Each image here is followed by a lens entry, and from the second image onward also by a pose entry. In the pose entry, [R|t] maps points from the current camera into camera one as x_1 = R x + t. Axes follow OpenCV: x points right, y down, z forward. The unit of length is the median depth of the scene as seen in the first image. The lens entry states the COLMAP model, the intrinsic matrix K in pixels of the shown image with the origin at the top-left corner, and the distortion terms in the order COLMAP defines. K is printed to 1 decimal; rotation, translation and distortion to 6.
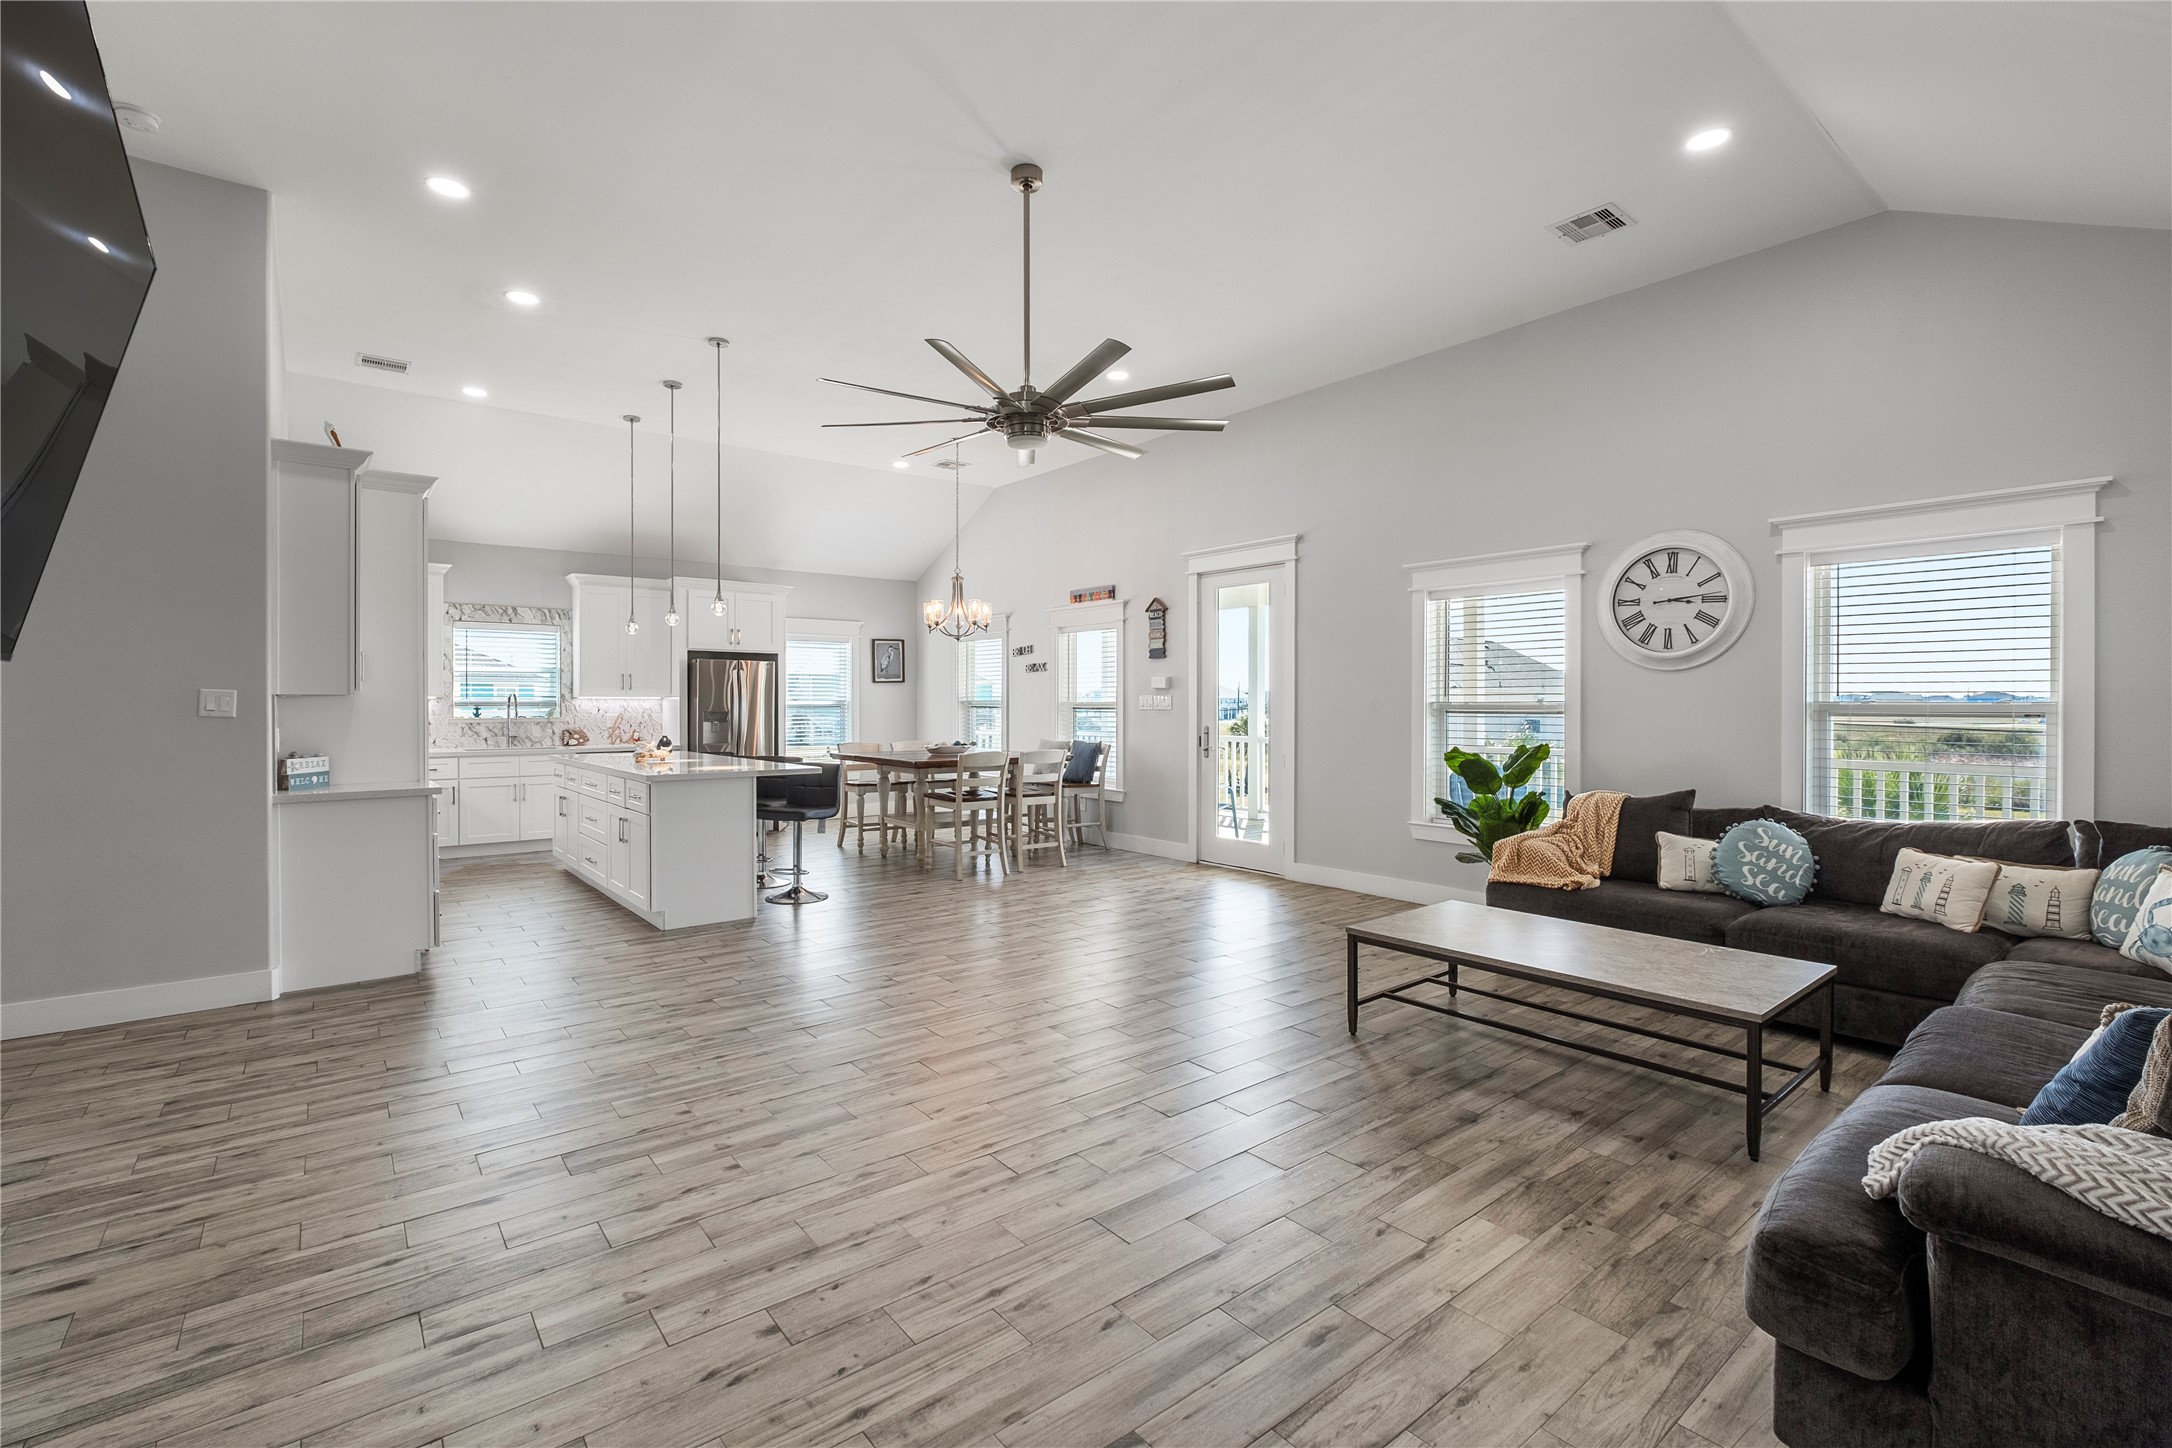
lens RADIAL K [[951.6, 0, 1052.8], [0, 951.6, 706.7], [0, 0, 1]] dist [-0.004961, -0.000208]
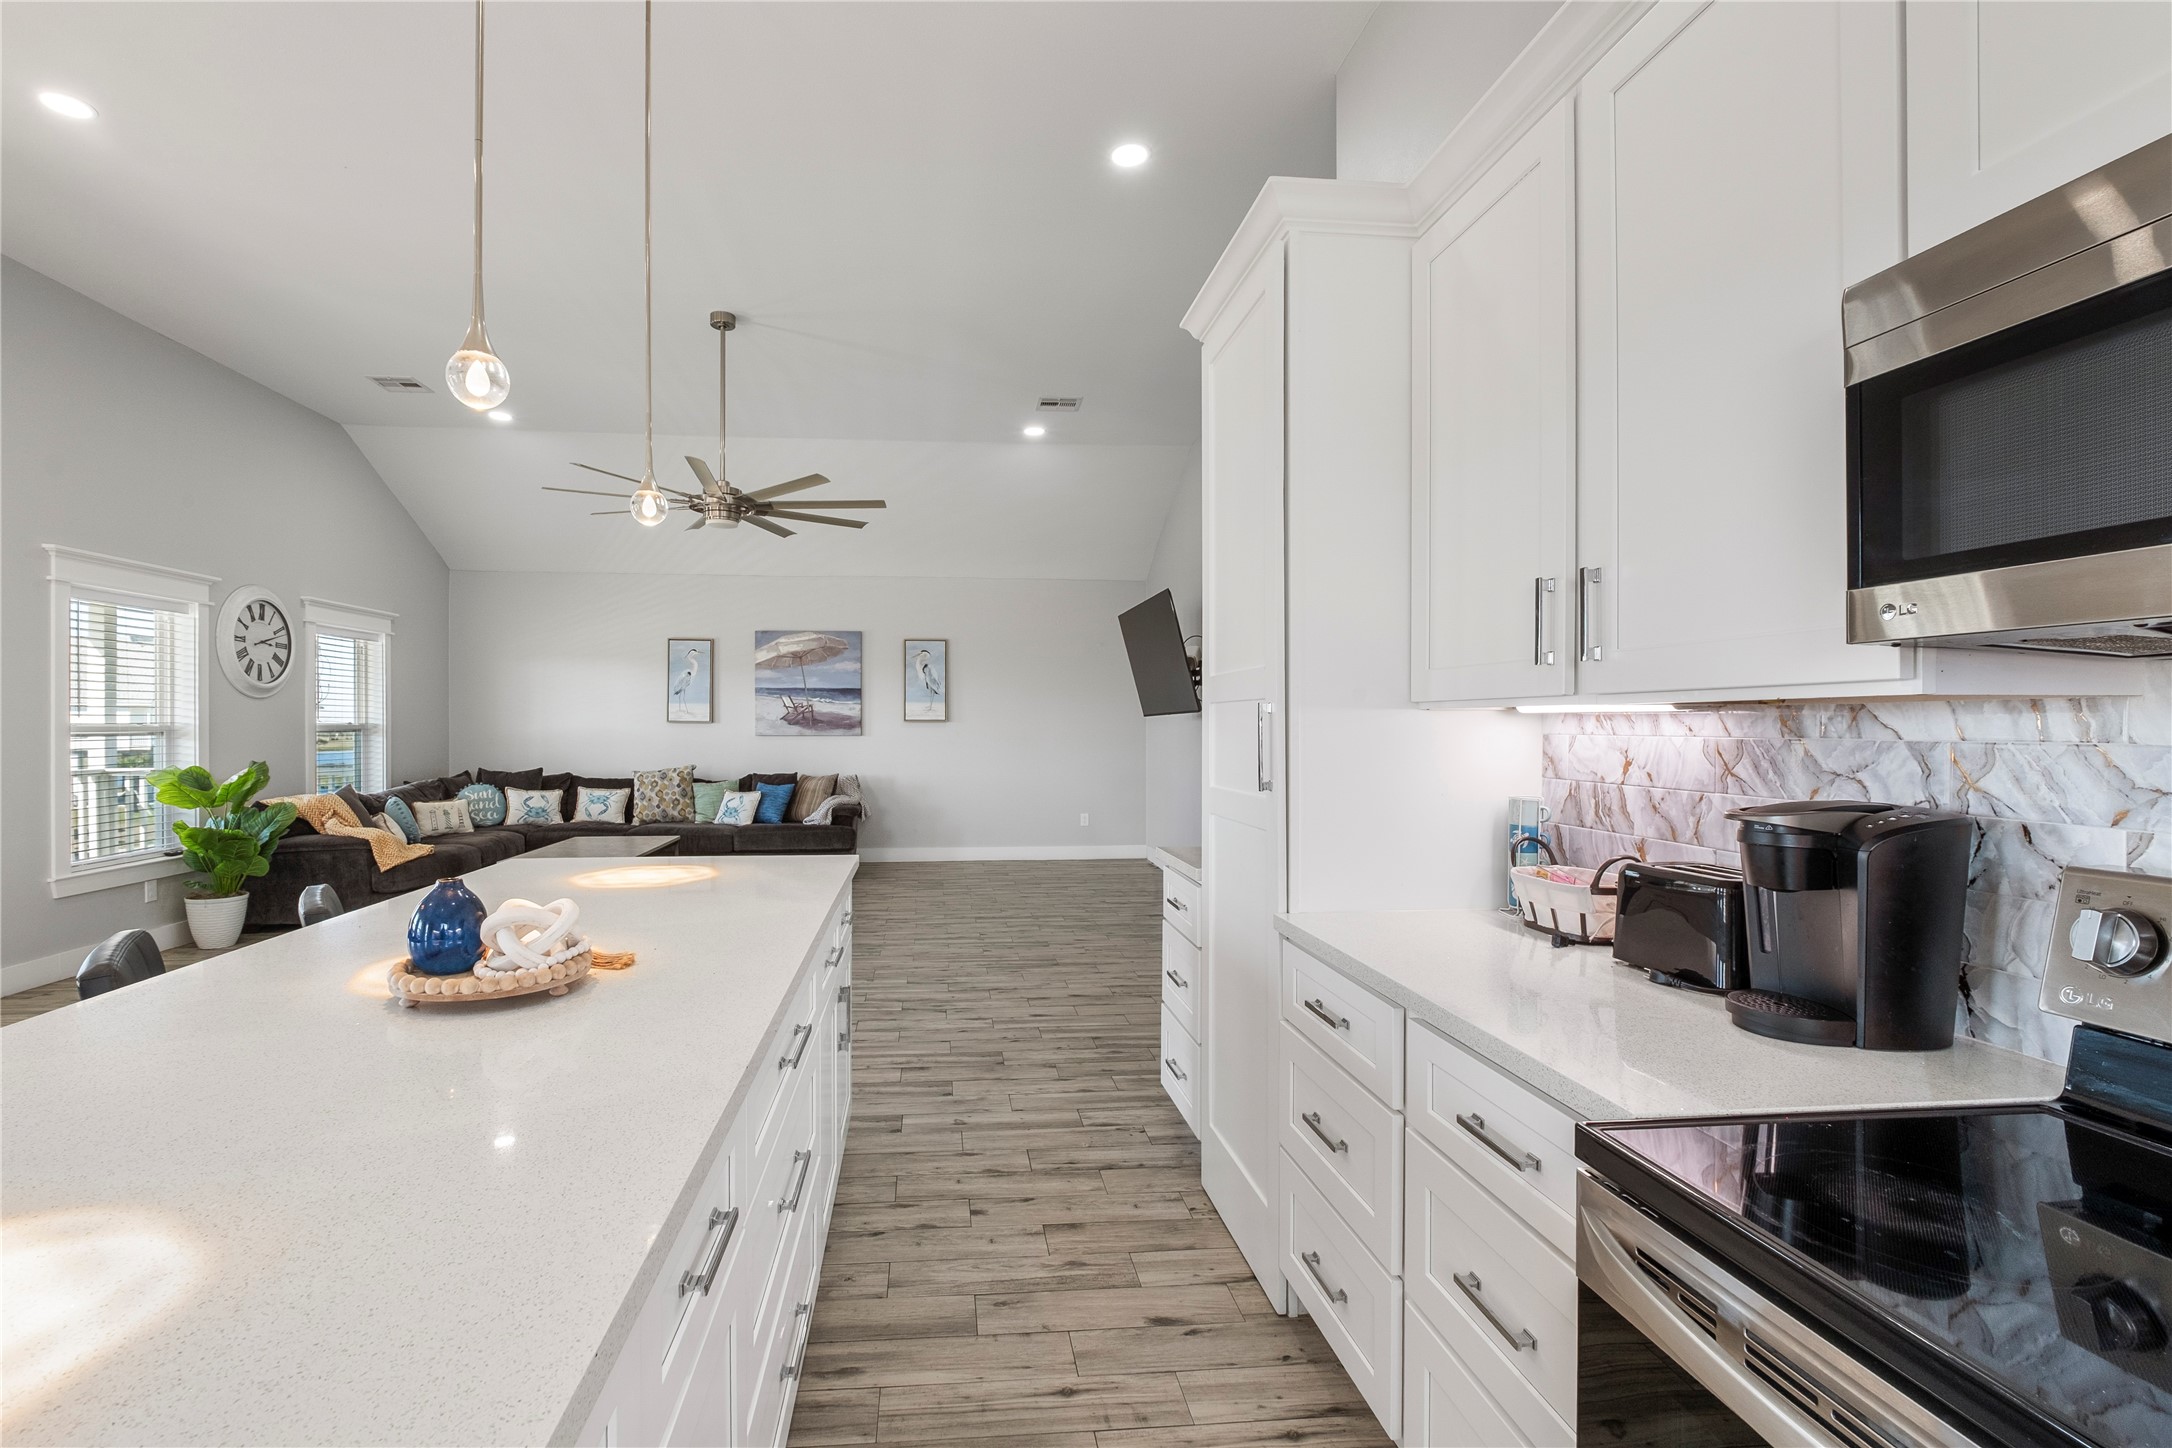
lens RADIAL K [[961.9, 0, 1016.9], [0, 961.9, 731.0], [0, 0, 1]] dist [-0.006824, -0.000423]
pose [[-0.839533, -0.004980, 0.543286, -0.597789], [0.001852, 0.999926, 0.012028, -0.005544], [-0.543305, 0.011104, -0.839462, 1.046183]]
